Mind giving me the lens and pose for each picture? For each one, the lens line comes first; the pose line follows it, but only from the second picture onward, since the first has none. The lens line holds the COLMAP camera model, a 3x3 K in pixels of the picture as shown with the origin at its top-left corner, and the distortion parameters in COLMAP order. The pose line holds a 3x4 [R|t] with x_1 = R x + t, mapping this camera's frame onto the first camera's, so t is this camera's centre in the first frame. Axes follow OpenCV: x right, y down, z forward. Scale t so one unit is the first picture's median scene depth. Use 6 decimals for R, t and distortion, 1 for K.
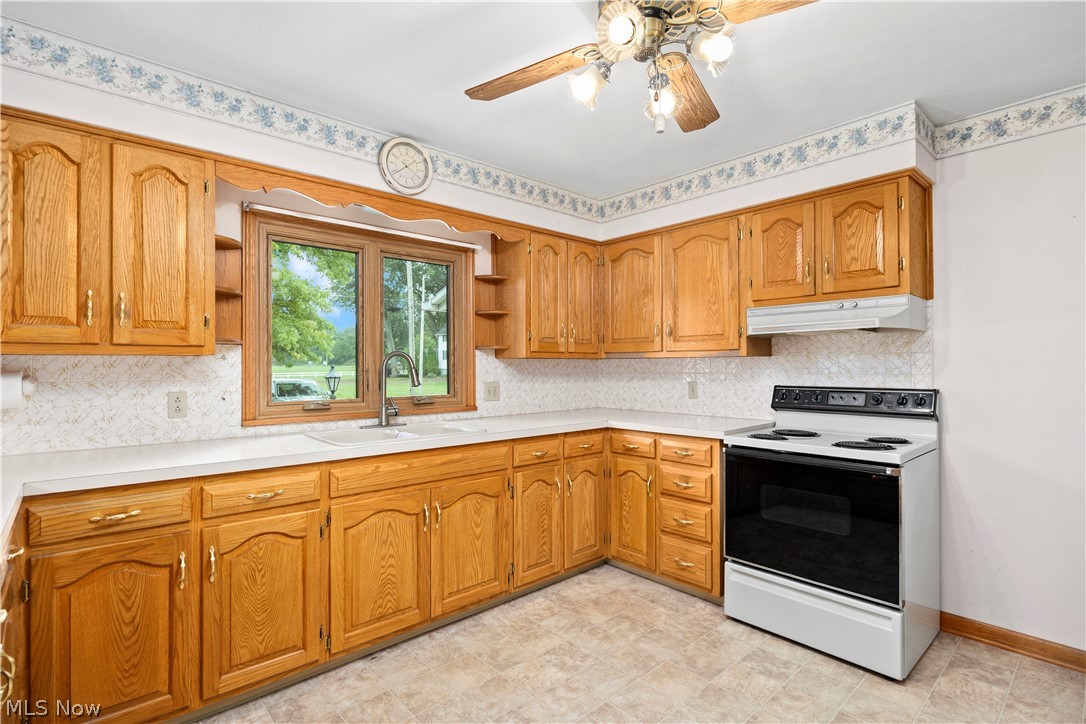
lens RADIAL K [[517.5, 0, 547.2], [0, 517.5, 363.3], [0, 0, 1]] dist [-0.014361, -0.000446]
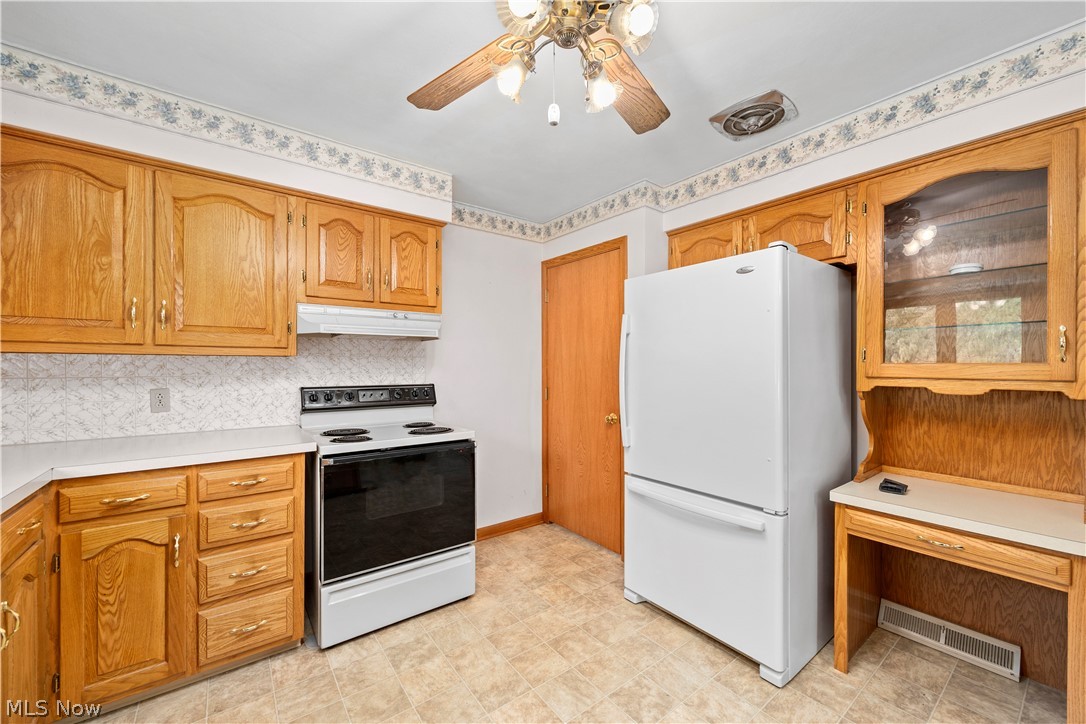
lens RADIAL K [[430.2, 0, 546.6], [0, 430.2, 364.7], [0, 0, 1]] dist [-0.001973, -0.000179]
pose [[0.073849, 0.003858, 0.997262, -0.337931], [-0.009097, 0.999954, -0.003195, -0.000205], [-0.997228, -0.008836, 0.073881, 0.530323]]
